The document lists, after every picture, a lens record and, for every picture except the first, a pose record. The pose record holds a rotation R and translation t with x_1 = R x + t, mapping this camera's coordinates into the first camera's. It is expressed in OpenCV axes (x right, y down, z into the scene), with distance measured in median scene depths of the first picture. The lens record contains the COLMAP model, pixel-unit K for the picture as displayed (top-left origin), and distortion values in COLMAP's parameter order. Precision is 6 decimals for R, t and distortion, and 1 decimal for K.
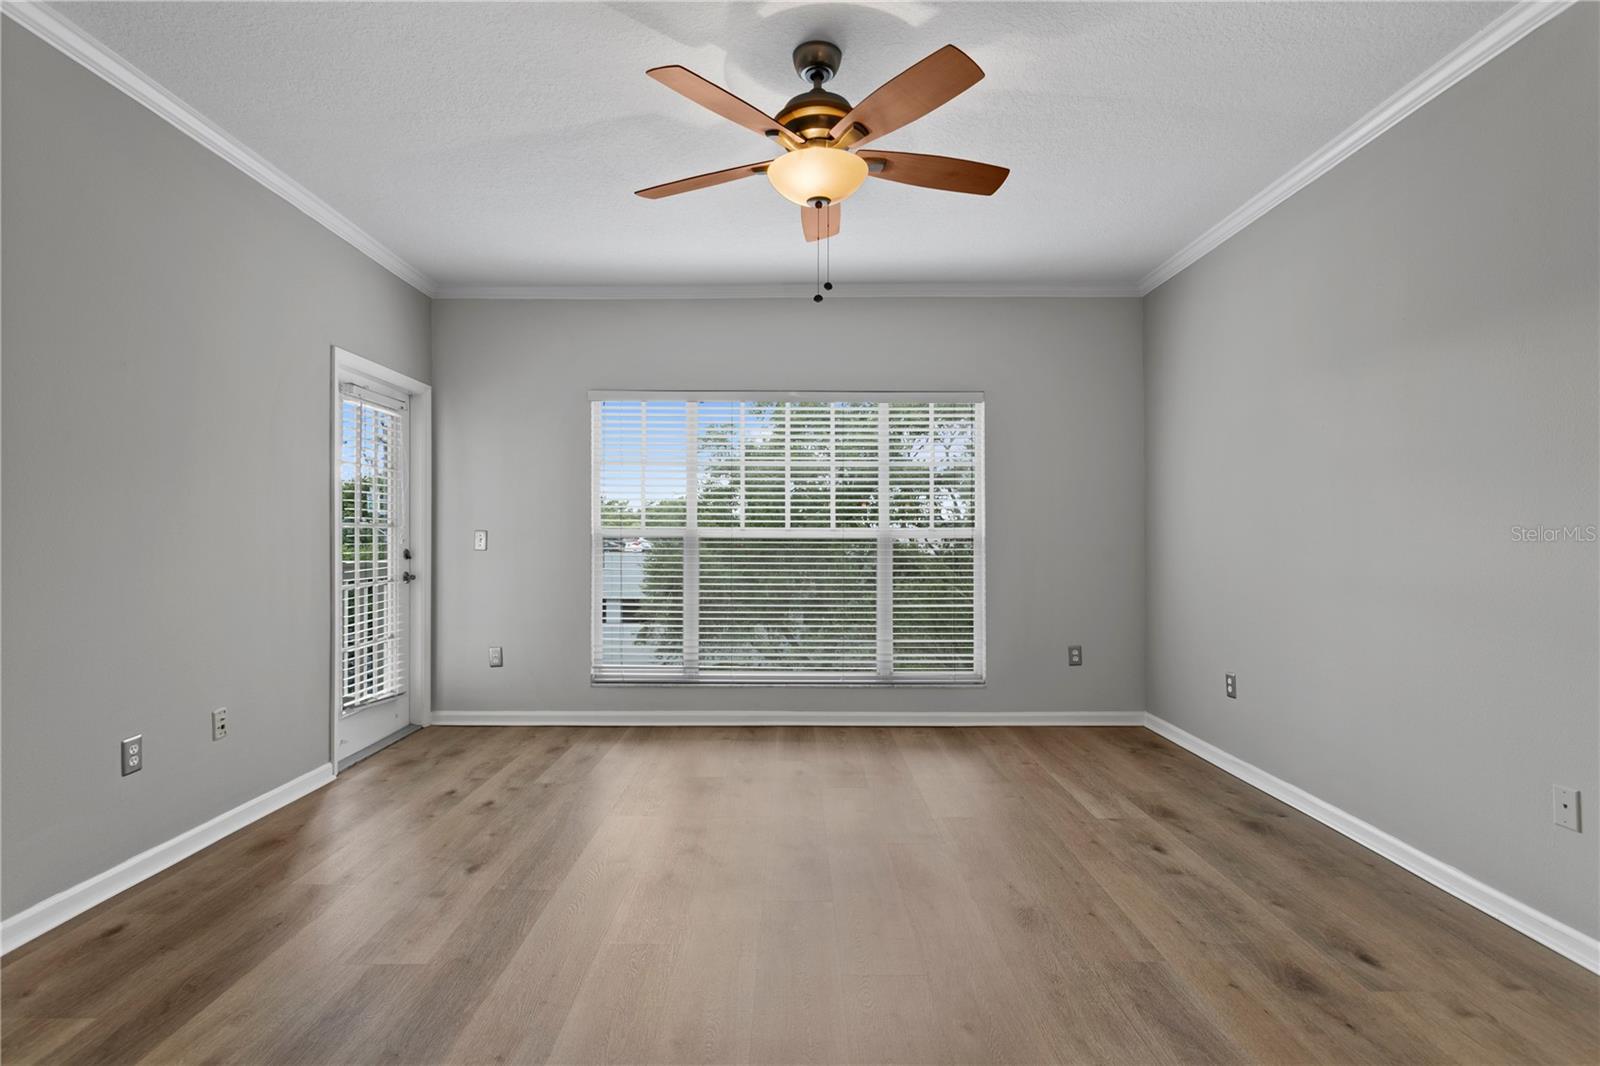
lens RADIAL K [[773.0, 0, 784.2], [0, 773.0, 527.1], [0, 0, 1]] dist [0.008594, 0.002132]
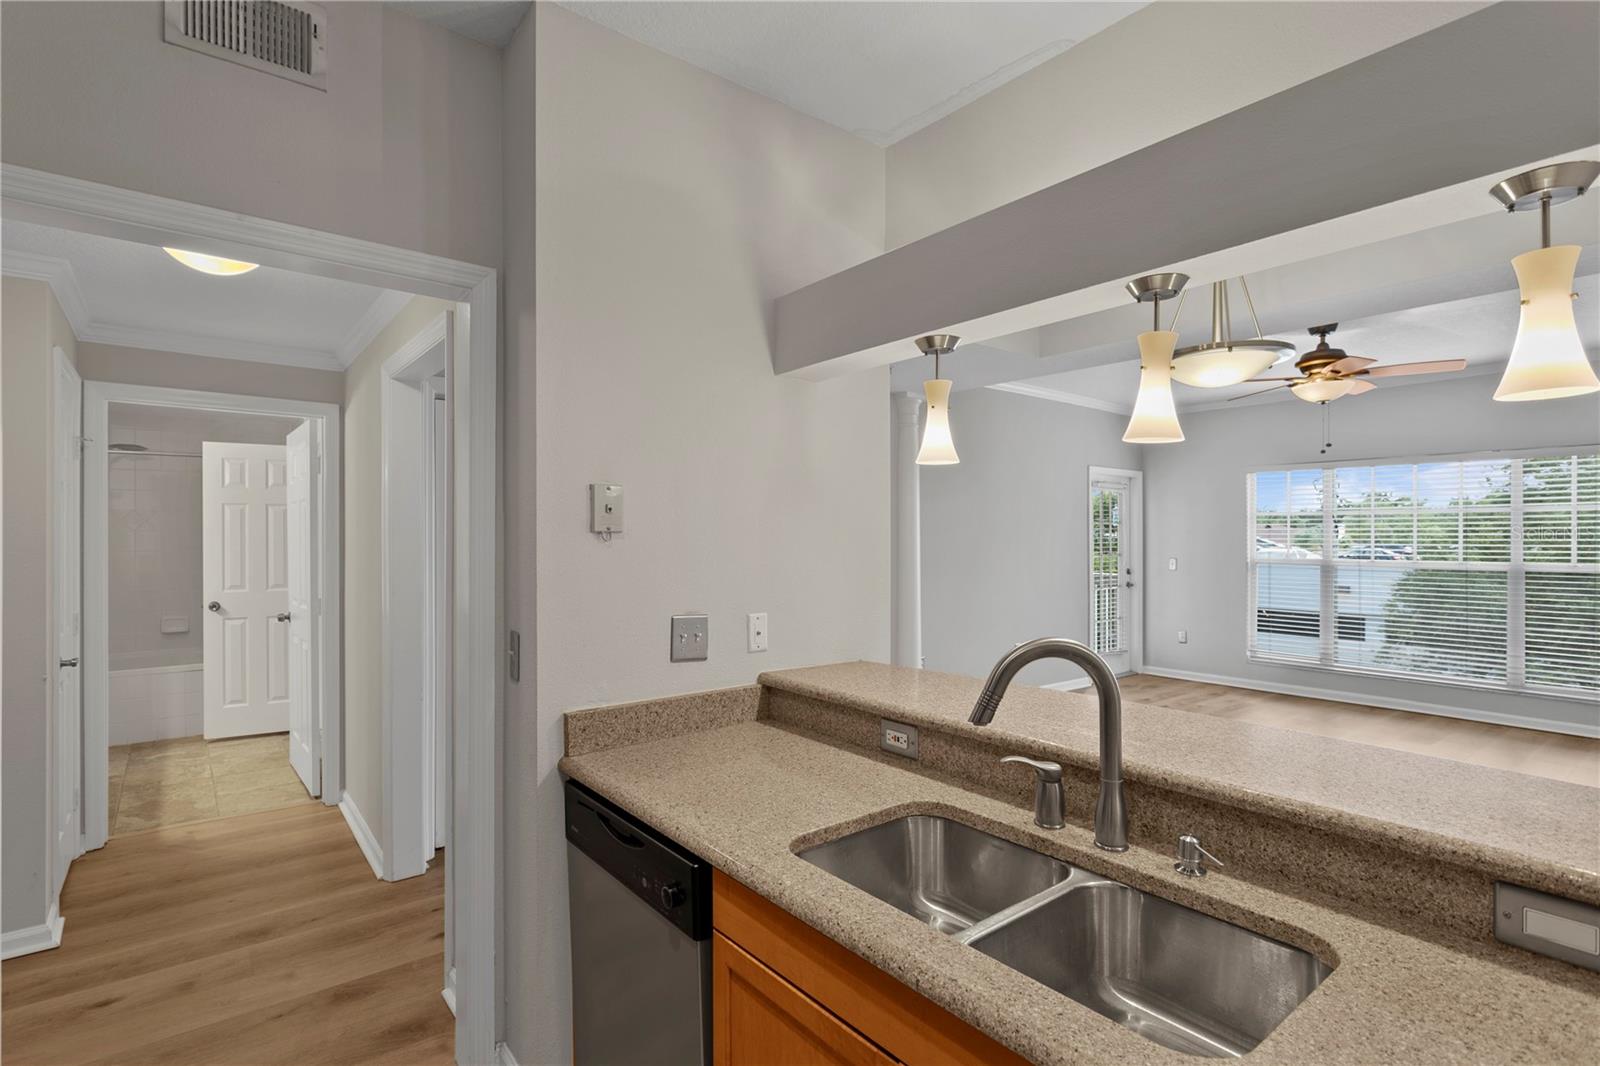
lens RADIAL K [[773.0, 0, 792.7], [0, 773.0, 538.9], [0, 0, 1]] dist [0.008594, 0.002132]
pose [[0.628200, 0.002039, -0.778050, 0.417273], [0.005753, 0.999957, 0.007266, -0.058981], [0.778031, -0.009041, 0.628161, -0.719481]]
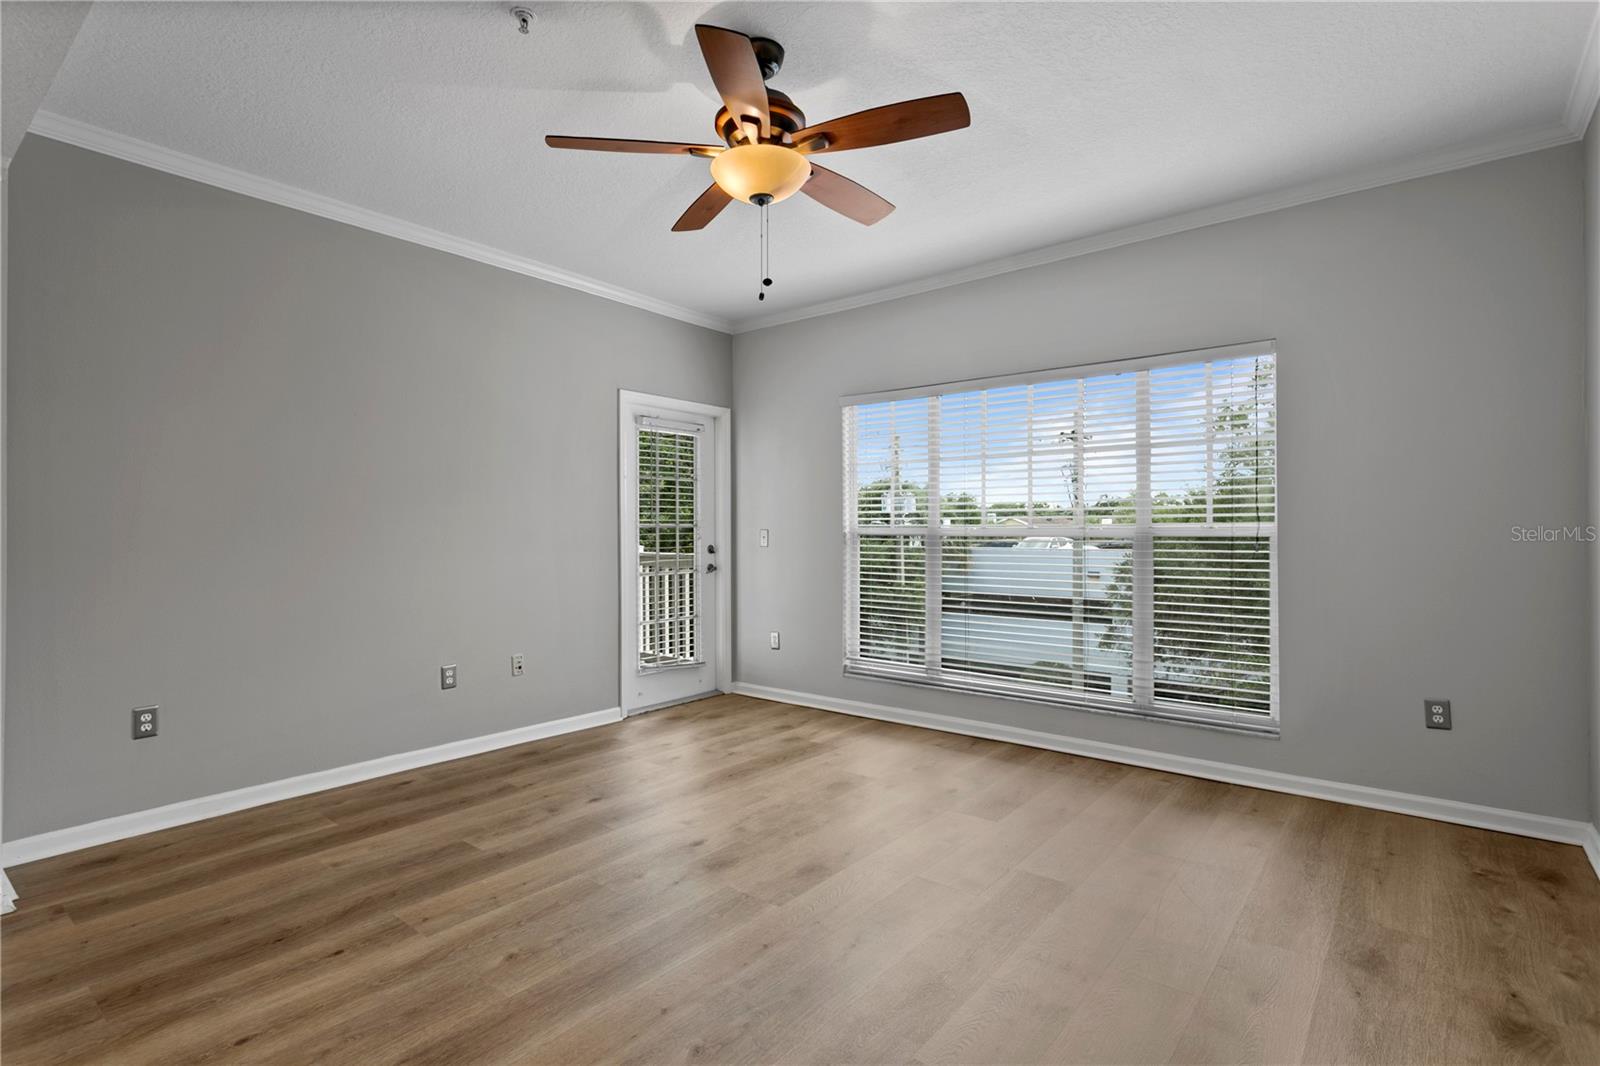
lens RADIAL K [[773.0, 0, 783.7], [0, 773.0, 527.2], [0, 0, 1]] dist [0.008594, 0.002132]
pose [[0.775088, -0.006166, -0.631823, 0.403334], [0.008693, 0.999962, 0.000906, 0.000198], [0.631793, -0.006194, 0.775112, 0.143053]]
